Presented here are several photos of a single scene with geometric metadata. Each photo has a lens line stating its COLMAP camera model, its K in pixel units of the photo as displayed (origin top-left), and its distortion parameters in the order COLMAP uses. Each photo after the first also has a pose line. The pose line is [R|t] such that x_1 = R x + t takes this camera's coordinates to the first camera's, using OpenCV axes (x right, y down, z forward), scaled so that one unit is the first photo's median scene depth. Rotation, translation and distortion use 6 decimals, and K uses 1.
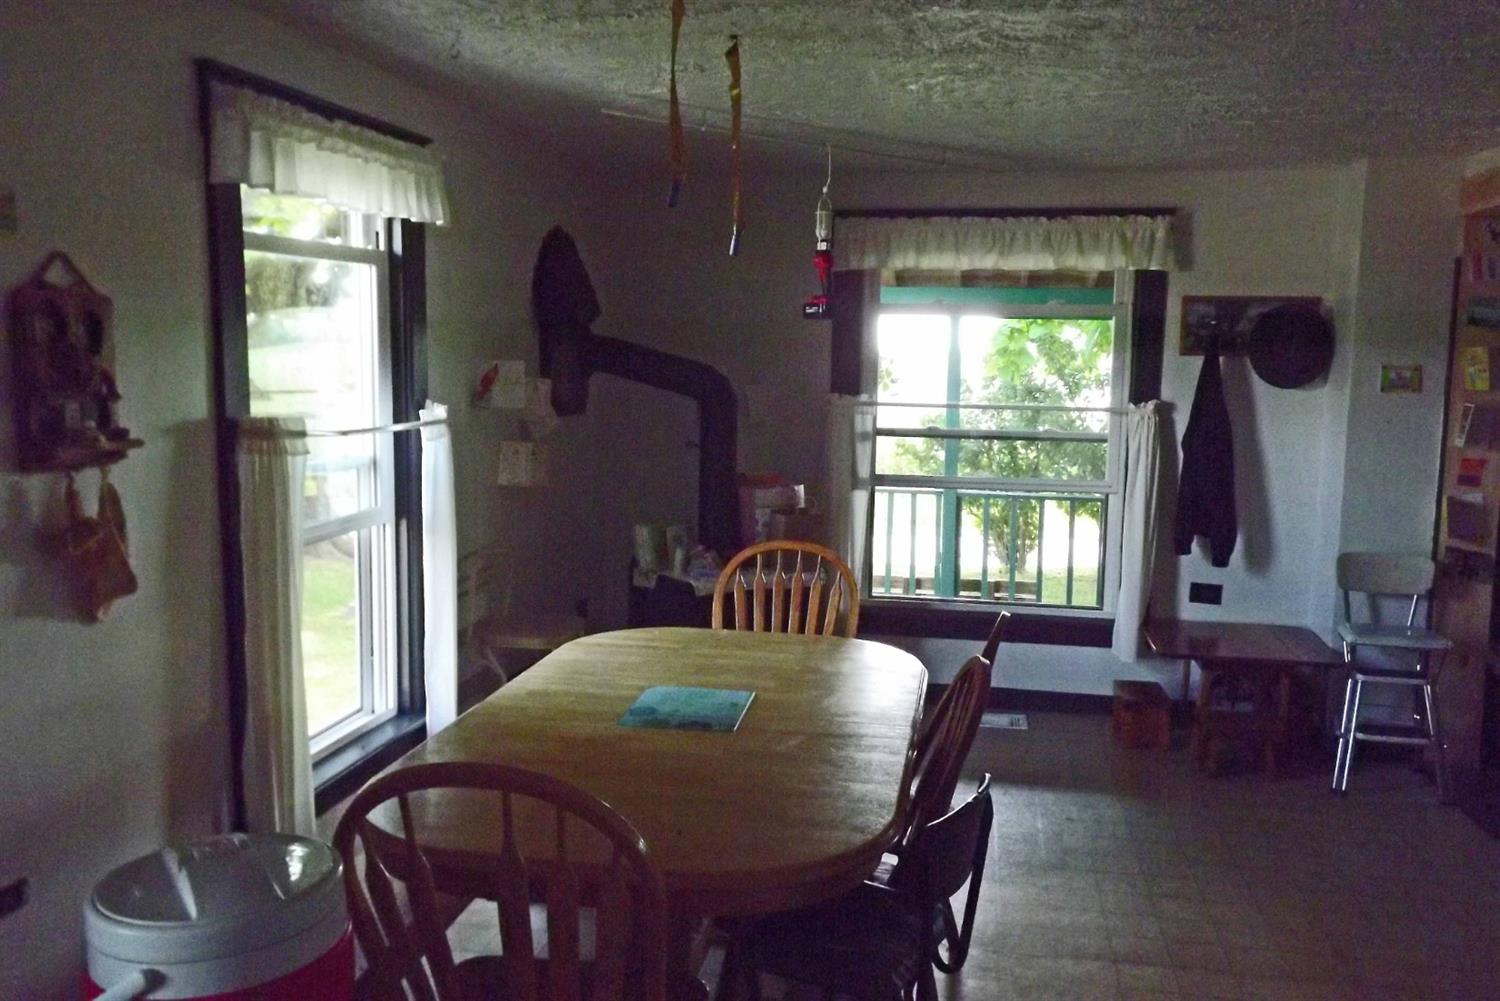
lens RADIAL K [[1282.2, 0, 750.0], [0, 1282.2, 500.5], [0, 0, 1]] dist [-0.000891, -0.001210]
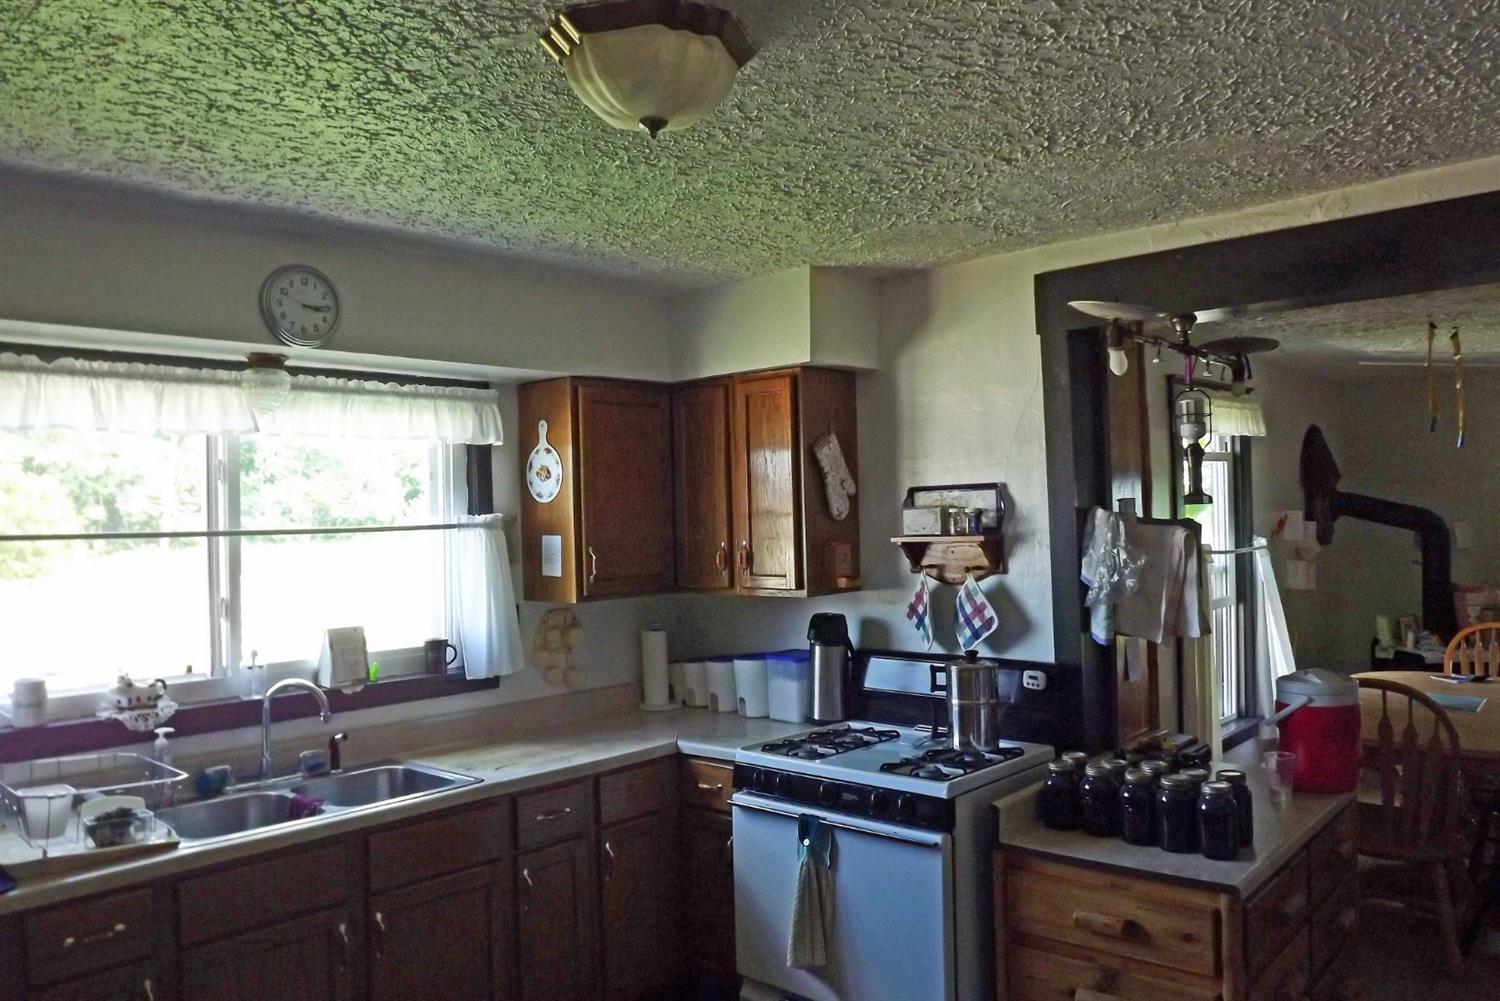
lens RADIAL K [[1104.4, 0, 750.0], [0, 1104.4, 500.5], [0, 0, 1]] dist [-0.036365, 0.001909]
pose [[0.851840, -0.037345, -0.522468, -0.043936], [-0.024869, 0.993447, -0.111557, 0.047537], [0.523211, 0.108022, 0.845329, -0.509280]]
